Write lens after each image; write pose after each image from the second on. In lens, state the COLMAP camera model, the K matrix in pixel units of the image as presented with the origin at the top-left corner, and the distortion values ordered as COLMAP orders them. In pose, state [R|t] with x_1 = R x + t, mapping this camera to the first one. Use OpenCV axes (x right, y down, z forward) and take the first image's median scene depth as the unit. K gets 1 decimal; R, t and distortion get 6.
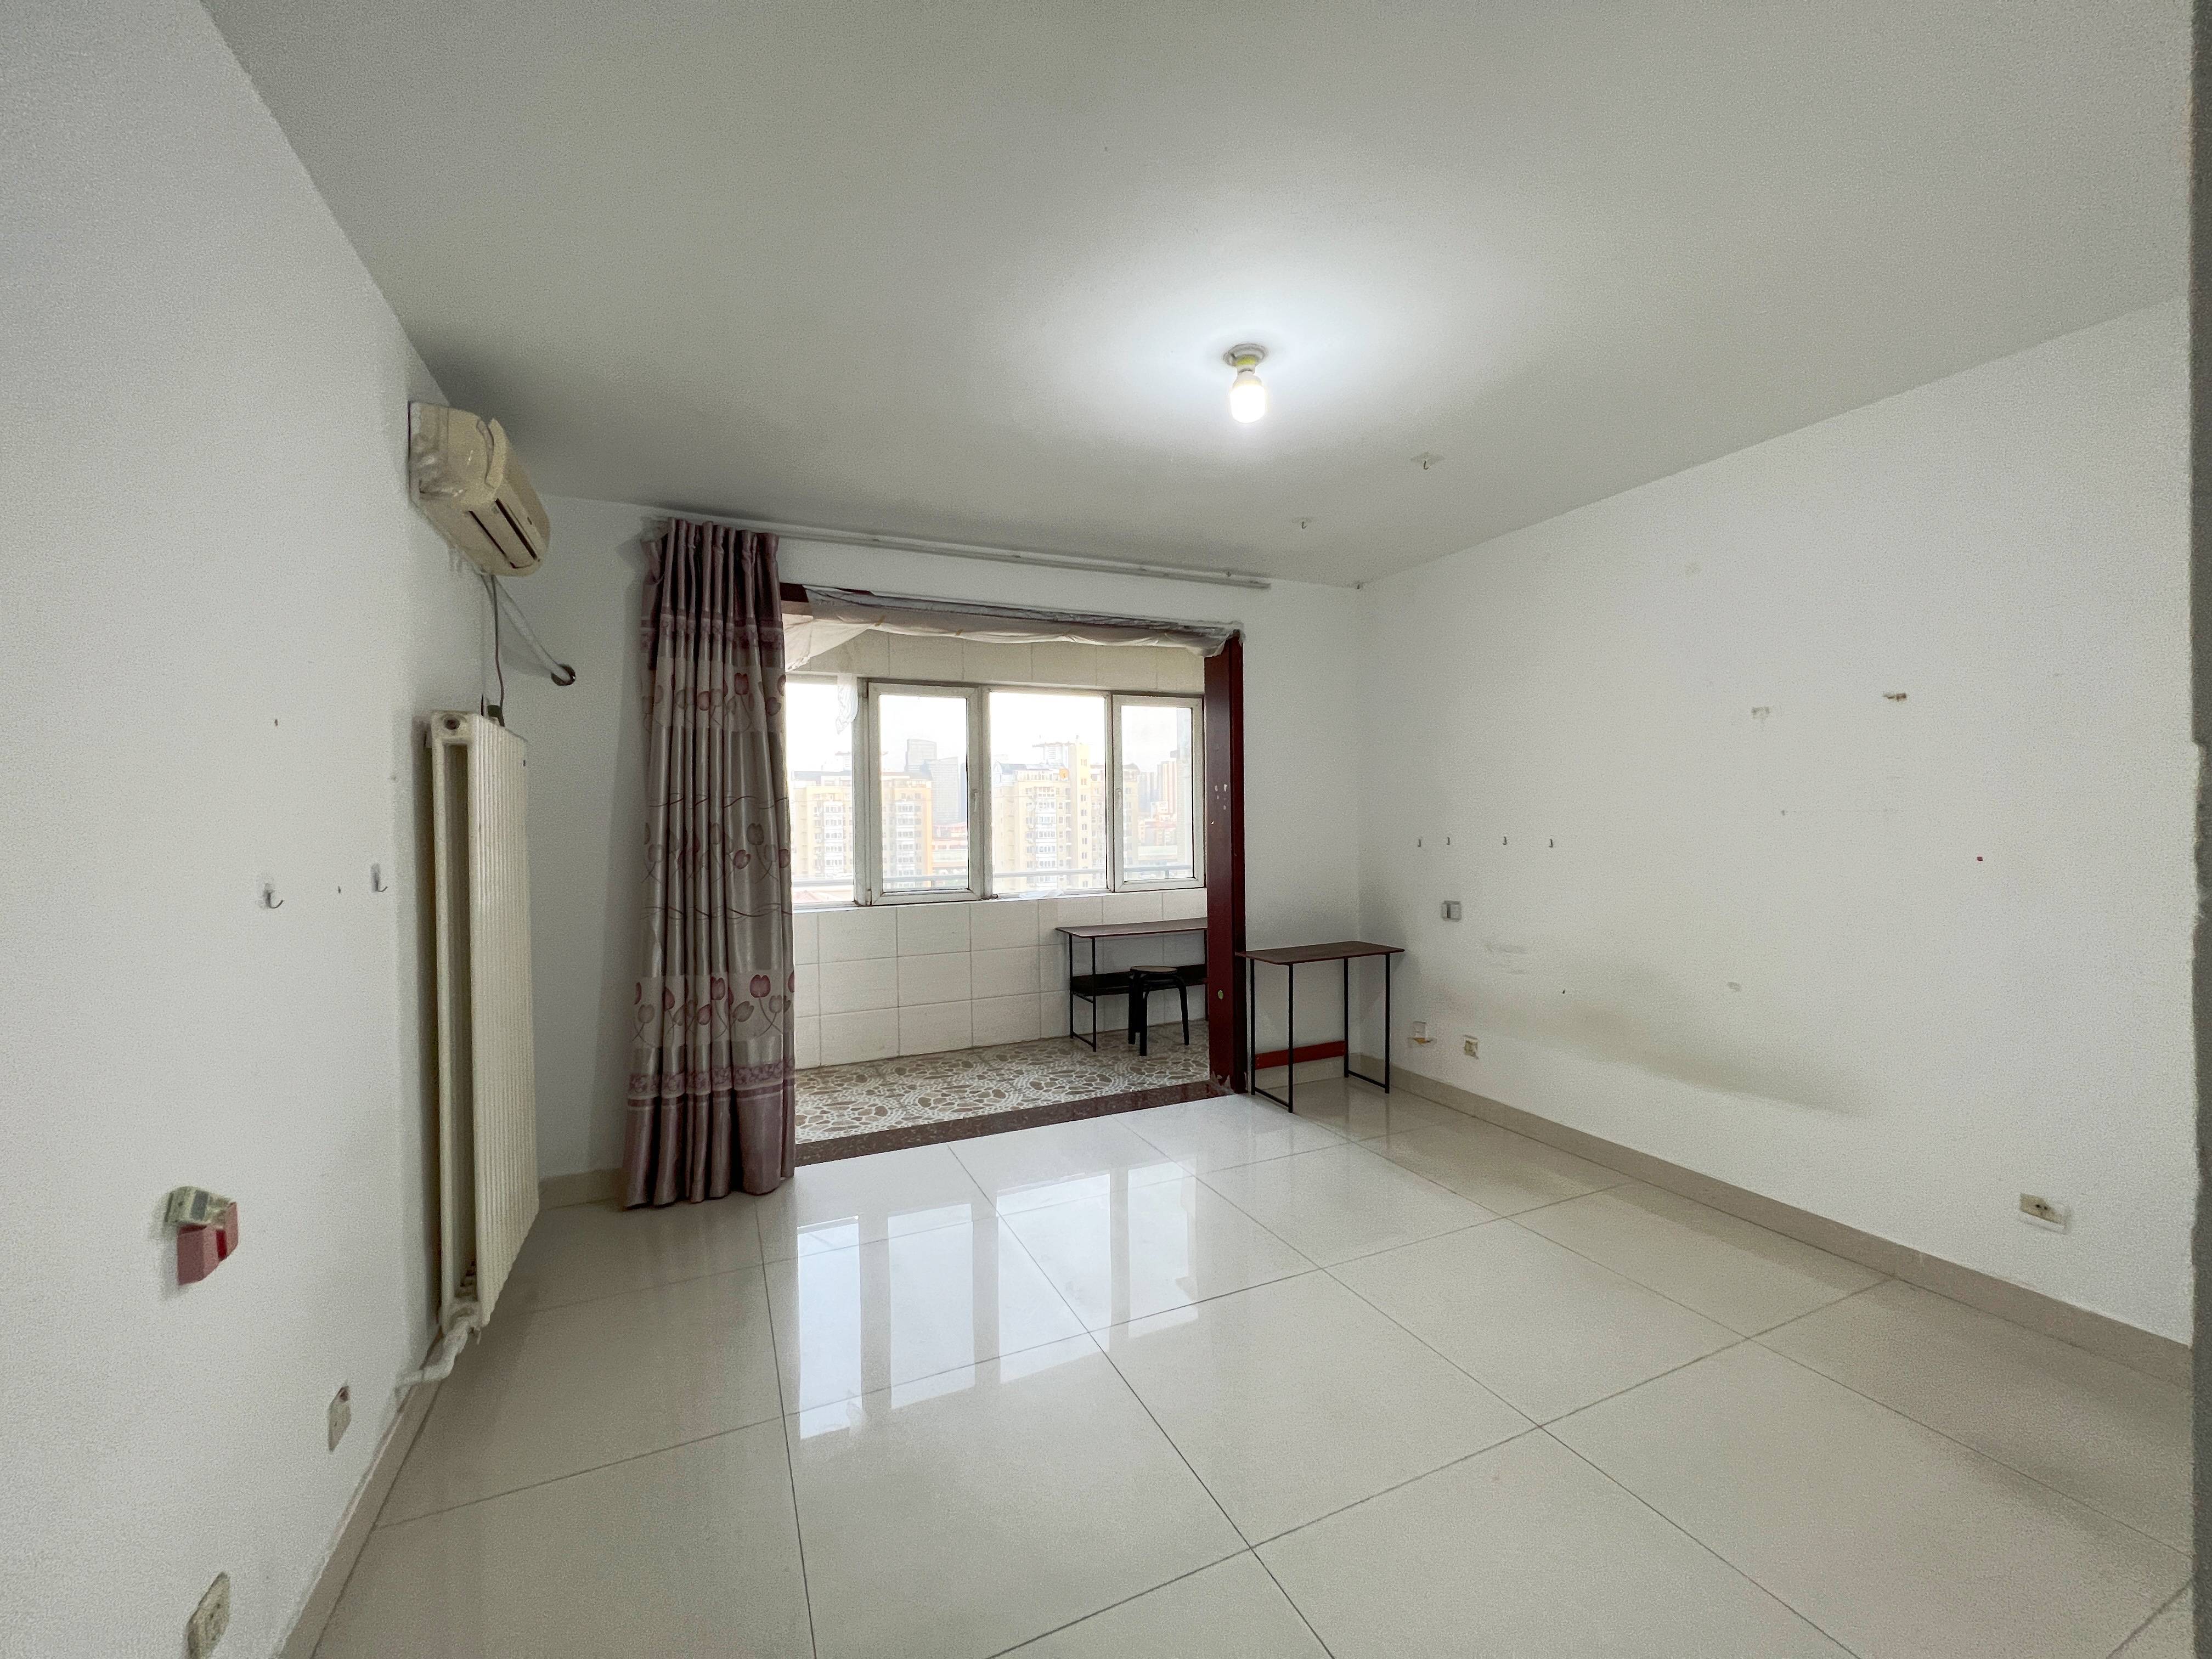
lens RADIAL K [[883.1, 0, 1106.8], [0, 883.1, 824.2], [0, 0, 1]] dist [0.001644, 0.000129]
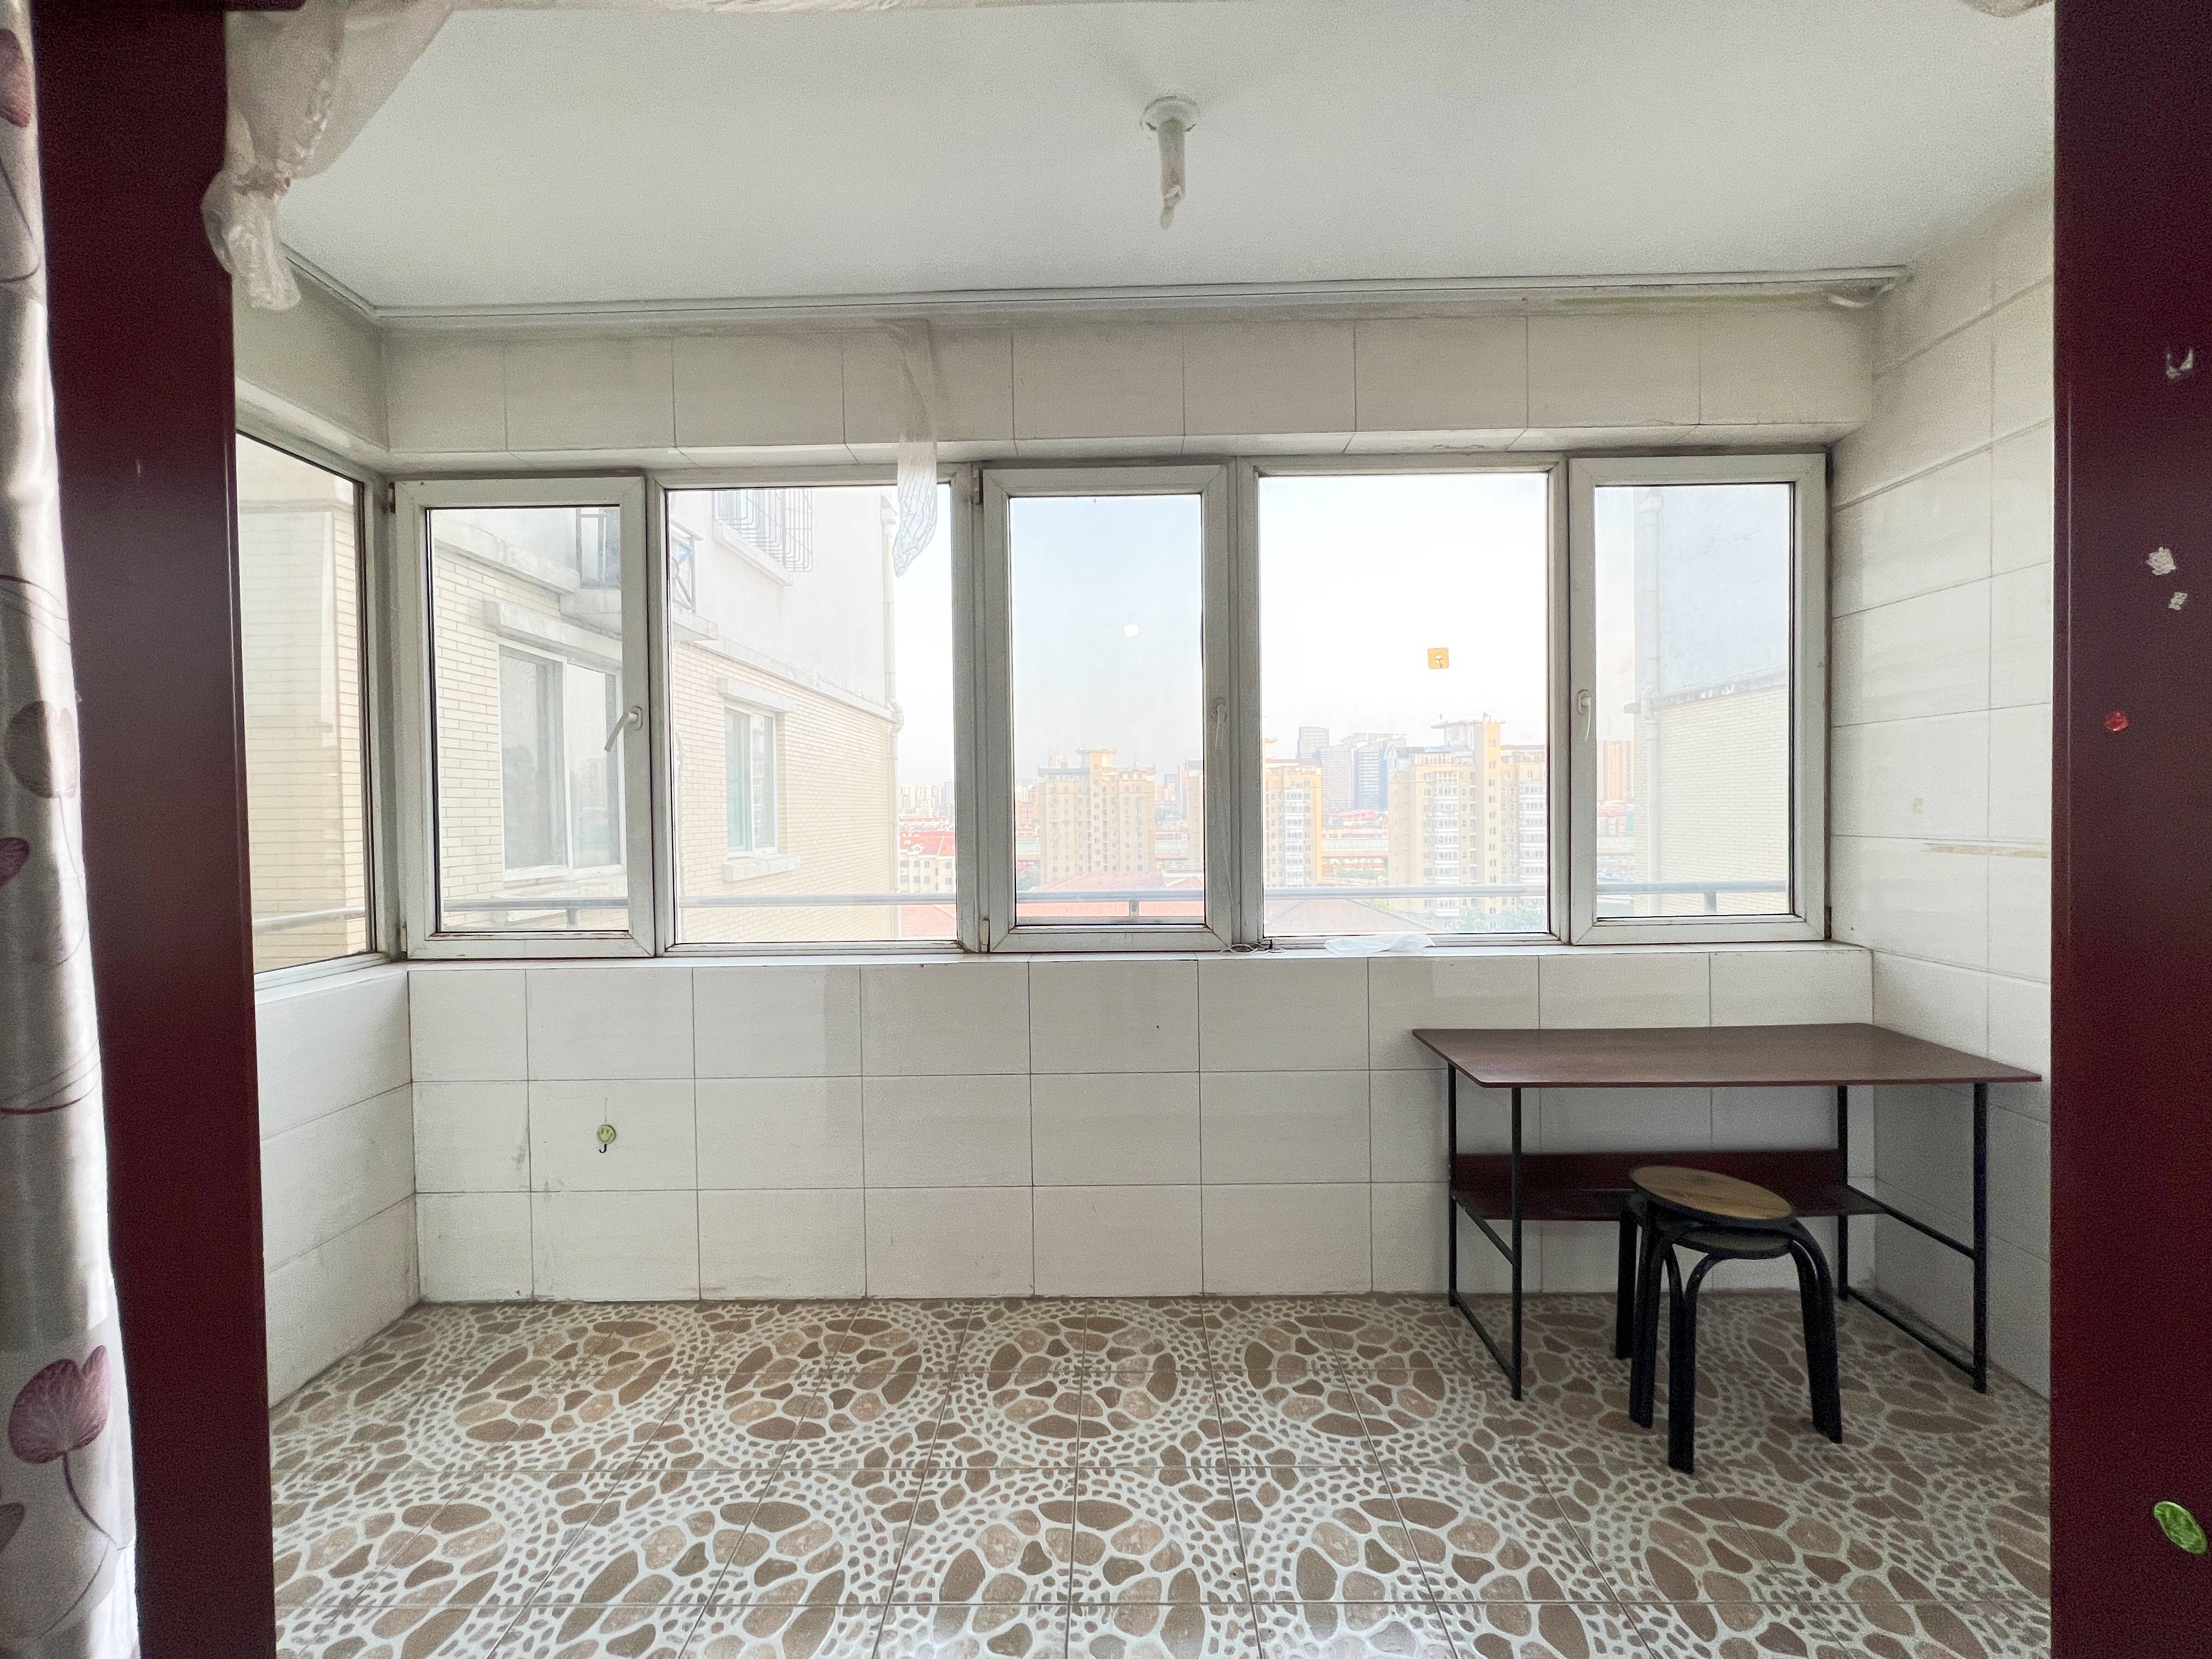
lens RADIAL K [[883.1, 0, 1106.8], [0, 883.1, 824.2], [0, 0, 1]] dist [0.001644, 0.000129]
pose [[0.905919, 0.006964, -0.423394, -0.013786], [-0.001337, 0.999907, 0.013585, 0.017218], [0.423449, -0.011741, 0.905844, 0.572212]]
